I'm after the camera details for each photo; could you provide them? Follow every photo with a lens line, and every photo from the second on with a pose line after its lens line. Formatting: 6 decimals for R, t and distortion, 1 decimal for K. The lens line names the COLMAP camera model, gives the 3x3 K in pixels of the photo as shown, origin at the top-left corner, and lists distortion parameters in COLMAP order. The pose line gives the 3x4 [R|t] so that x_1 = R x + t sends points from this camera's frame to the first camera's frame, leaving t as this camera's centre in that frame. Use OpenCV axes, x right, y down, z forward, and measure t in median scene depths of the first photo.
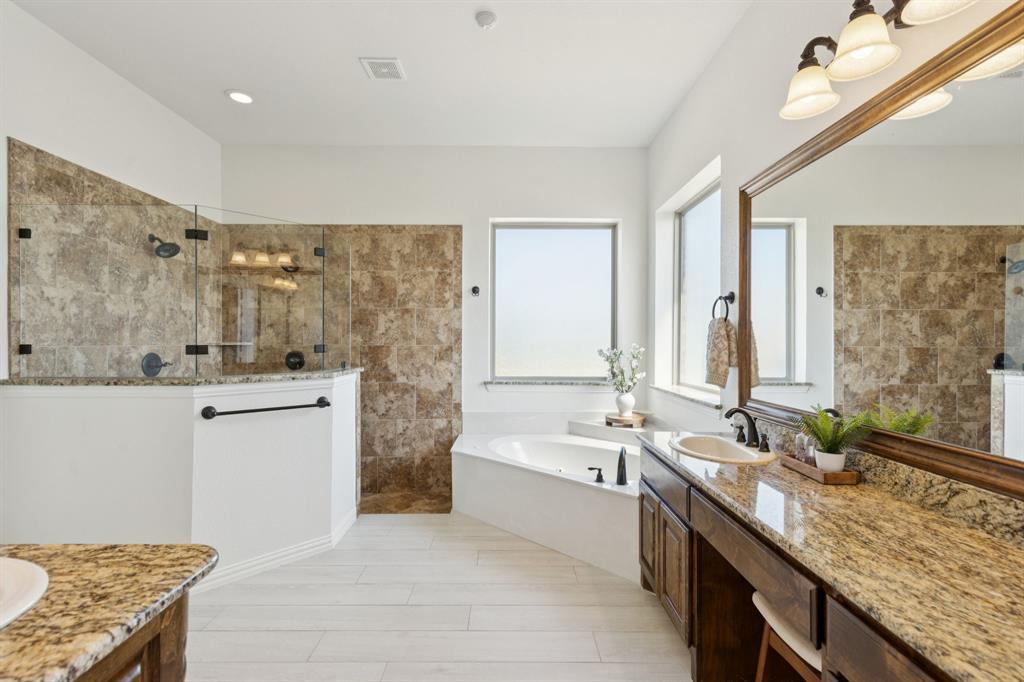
lens RADIAL K [[459.4, 0, 512.0], [0, 459.4, 341.0], [0, 0, 1]] dist [0.004014, 0.000580]
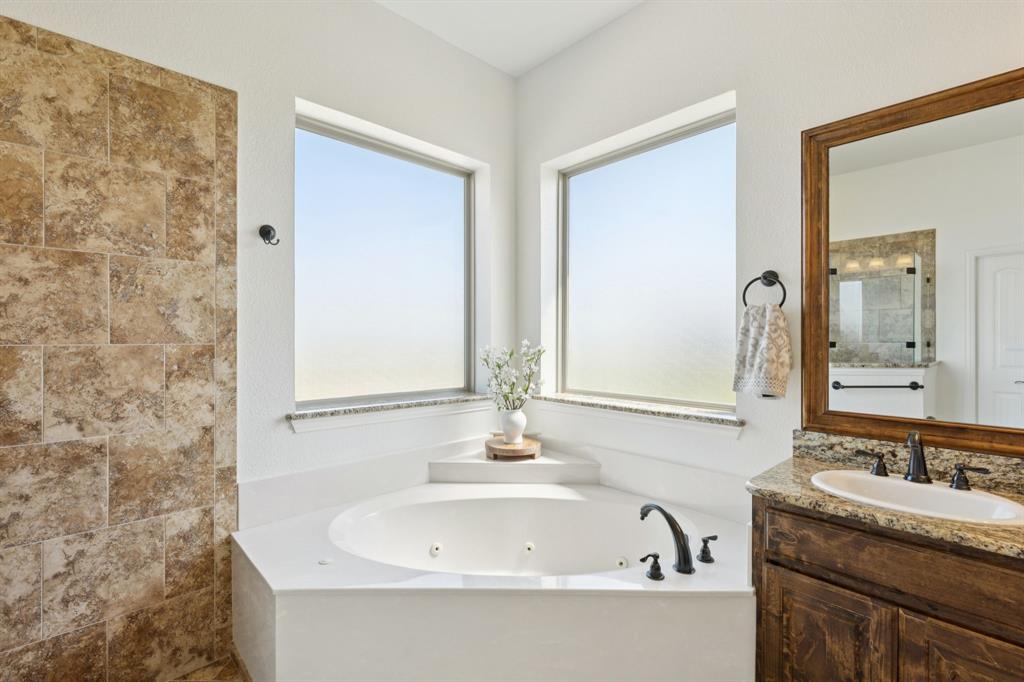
lens RADIAL K [[459.0, 0, 510.5], [0, 459.0, 338.1], [0, 0, 1]] dist [0.002150, -0.000298]
pose [[0.739662, 0.000915, 0.672978, -0.220081], [-0.000820, 1.000000, -0.000459, 0.003137], [-0.672978, -0.000212, 0.739662, 0.459039]]
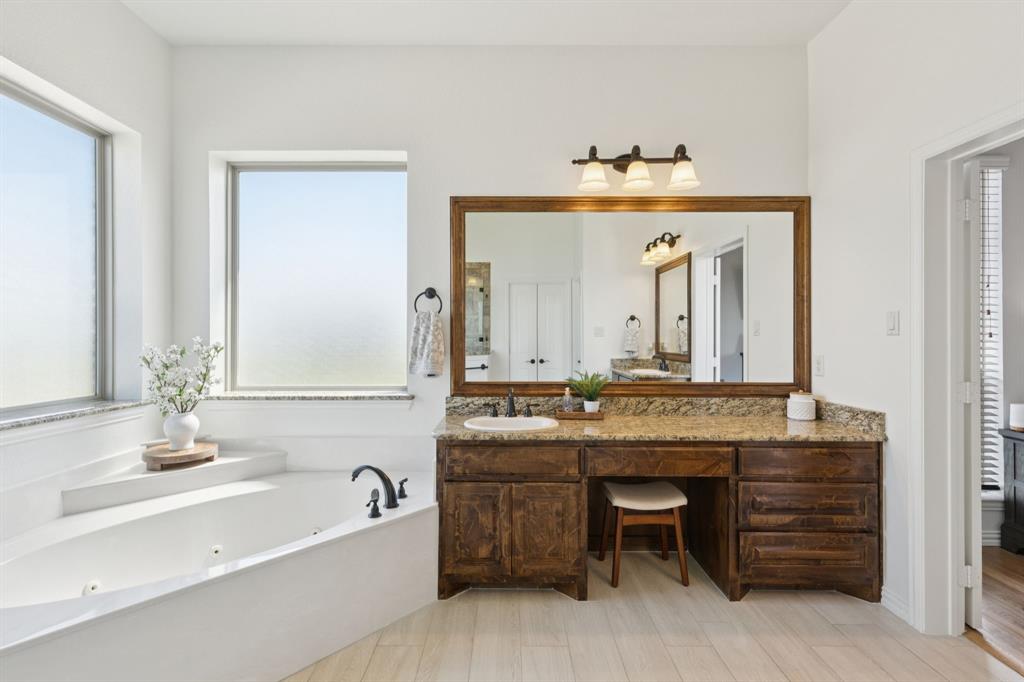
lens RADIAL K [[457.3, 0, 505.5], [0, 457.3, 334.4], [0, 0, 1]] dist [0.001645, 0.000099]
pose [[0.014624, 0.002318, 0.999890, -0.373607], [-0.000520, 0.999997, -0.002310, 0.003153], [-0.999893, -0.000486, 0.014625, 0.510112]]
